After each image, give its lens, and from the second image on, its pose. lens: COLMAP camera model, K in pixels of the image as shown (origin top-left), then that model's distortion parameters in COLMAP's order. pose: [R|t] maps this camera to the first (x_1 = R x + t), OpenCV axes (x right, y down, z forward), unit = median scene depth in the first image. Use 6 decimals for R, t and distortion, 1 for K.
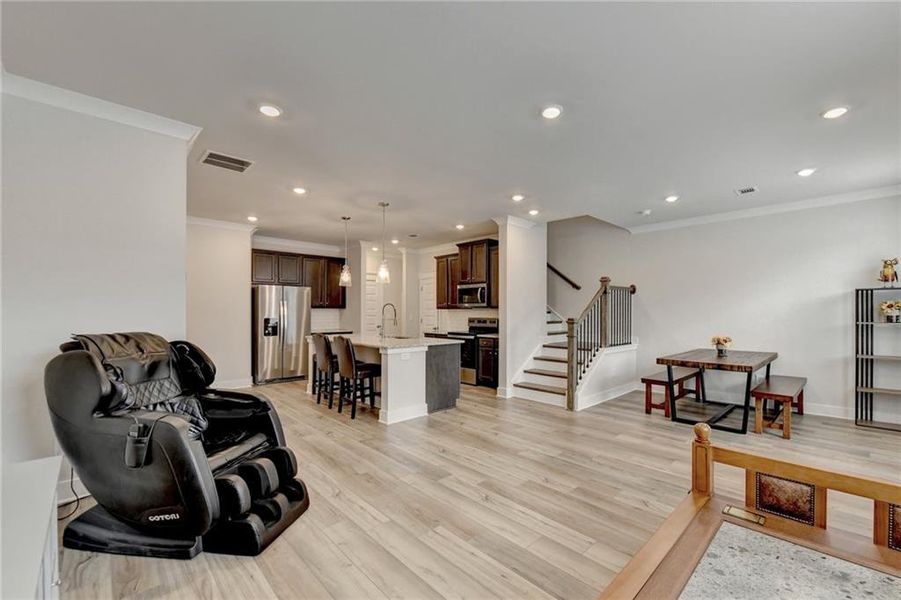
lens RADIAL K [[375.2, 0, 466.9], [0, 375.2, 307.3], [0, 0, 1]] dist [-0.015211, -0.000101]
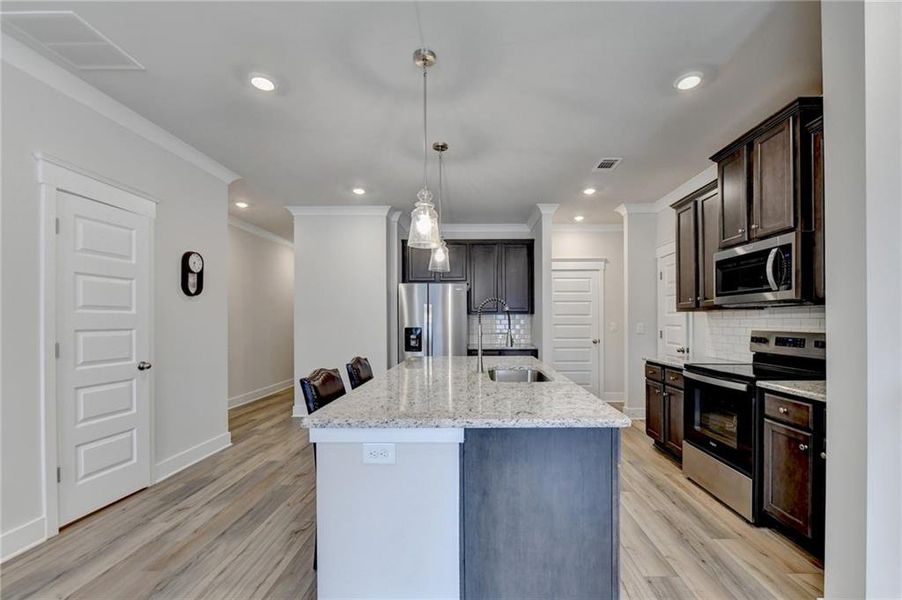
lens RADIAL K [[374.4, 0, 476.6], [0, 374.4, 319.8], [0, 0, 1]] dist [-0.000941, -0.000065]
pose [[0.725098, -0.004813, -0.688629, 0.103286], [0.012031, 0.999911, 0.005679, 0.015028], [0.688541, -0.012403, 0.725092, 0.754469]]
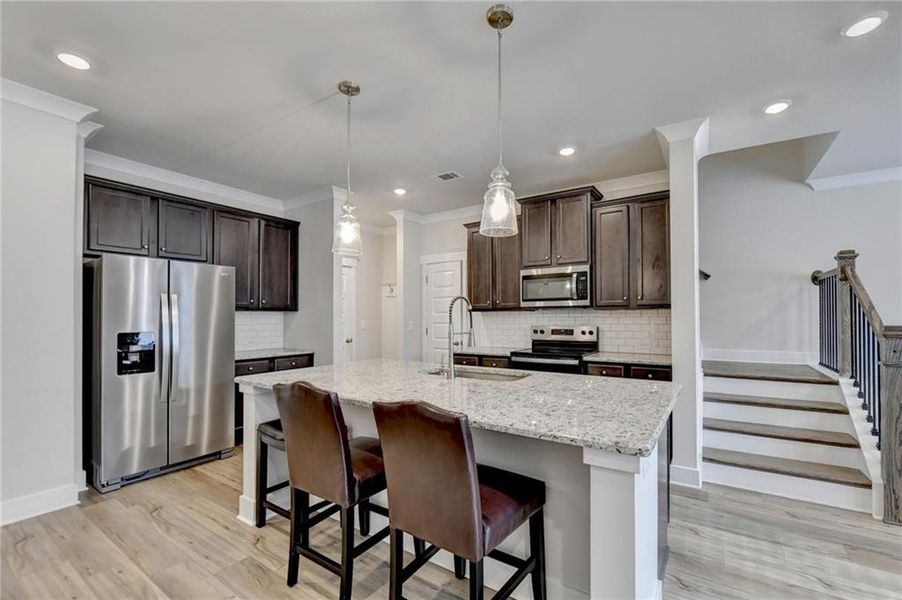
lens RADIAL K [[371.4, 0, 472.1], [0, 371.4, 306.8], [0, 0, 1]] dist [-0.013128, -0.000165]
pose [[0.971800, 0.000184, 0.235807, -0.342567], [0.003824, 0.999856, -0.016539, 0.011235], [-0.235776, 0.016974, 0.971659, 0.683263]]
